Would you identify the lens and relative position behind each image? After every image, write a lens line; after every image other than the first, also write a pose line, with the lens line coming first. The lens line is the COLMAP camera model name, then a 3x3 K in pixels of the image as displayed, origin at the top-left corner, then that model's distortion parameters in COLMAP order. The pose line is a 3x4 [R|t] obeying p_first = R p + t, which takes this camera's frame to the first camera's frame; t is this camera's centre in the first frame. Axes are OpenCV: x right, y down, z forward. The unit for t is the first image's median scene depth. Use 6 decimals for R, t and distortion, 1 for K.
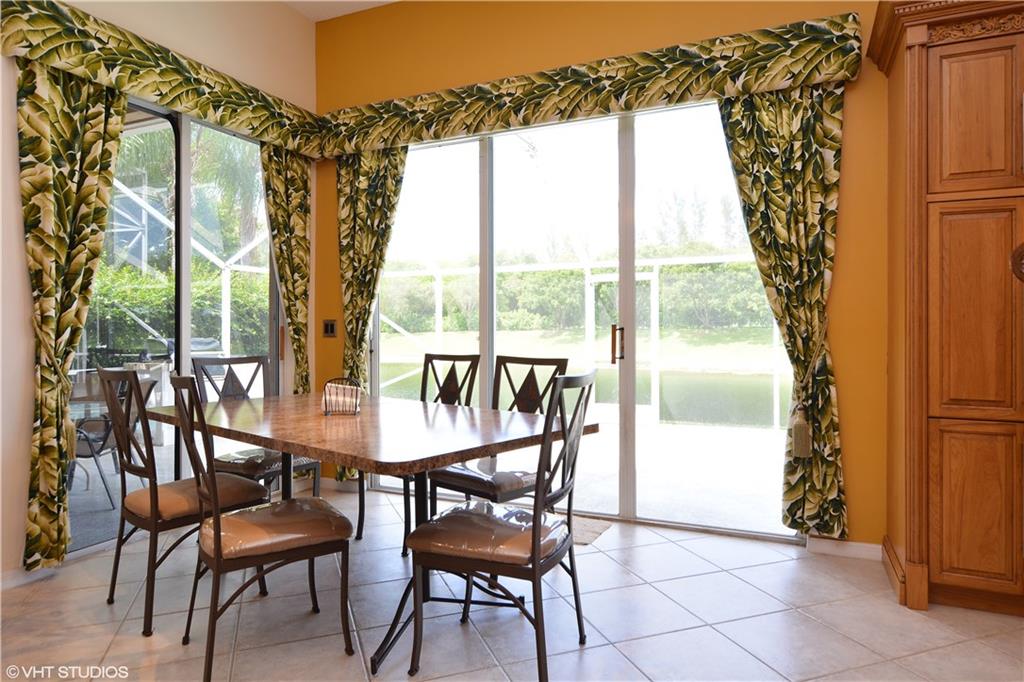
lens RADIAL K [[614.0, 0, 510.8], [0, 614.0, 333.9], [0, 0, 1]] dist [-0.019098, 0.000376]
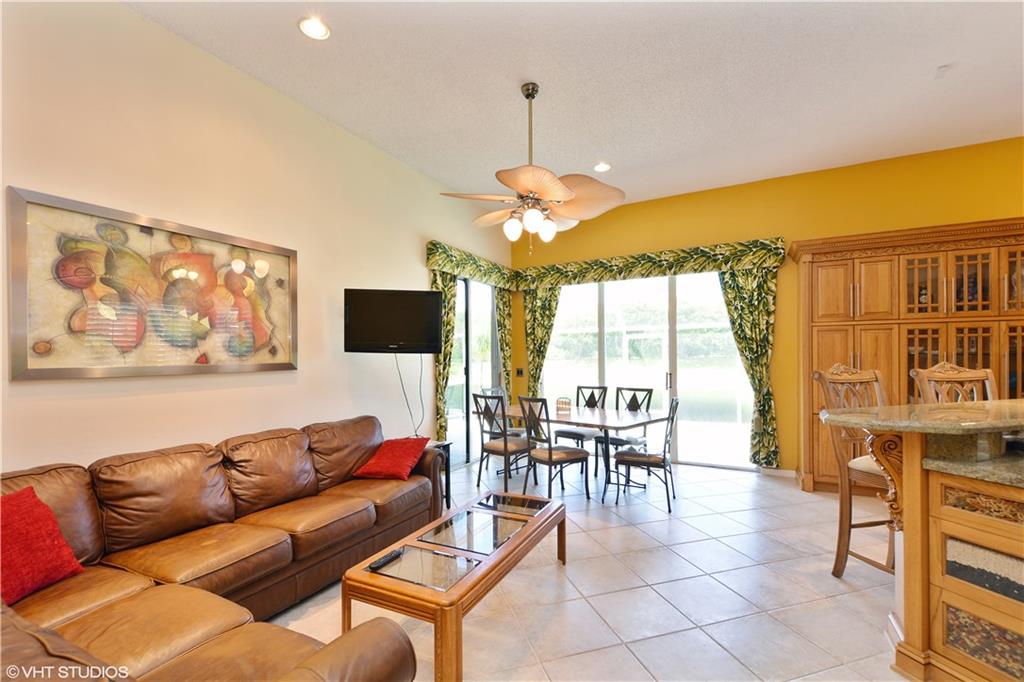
lens RADIAL K [[454.1, 0, 497.3], [0, 454.1, 358.8], [0, 0, 1]] dist [-0.004646, -0.000660]
pose [[0.997946, -0.006498, -0.063738, -0.370778], [0.006405, 0.999978, -0.001656, -0.071910], [0.063747, 0.001245, 0.997965, -0.719719]]
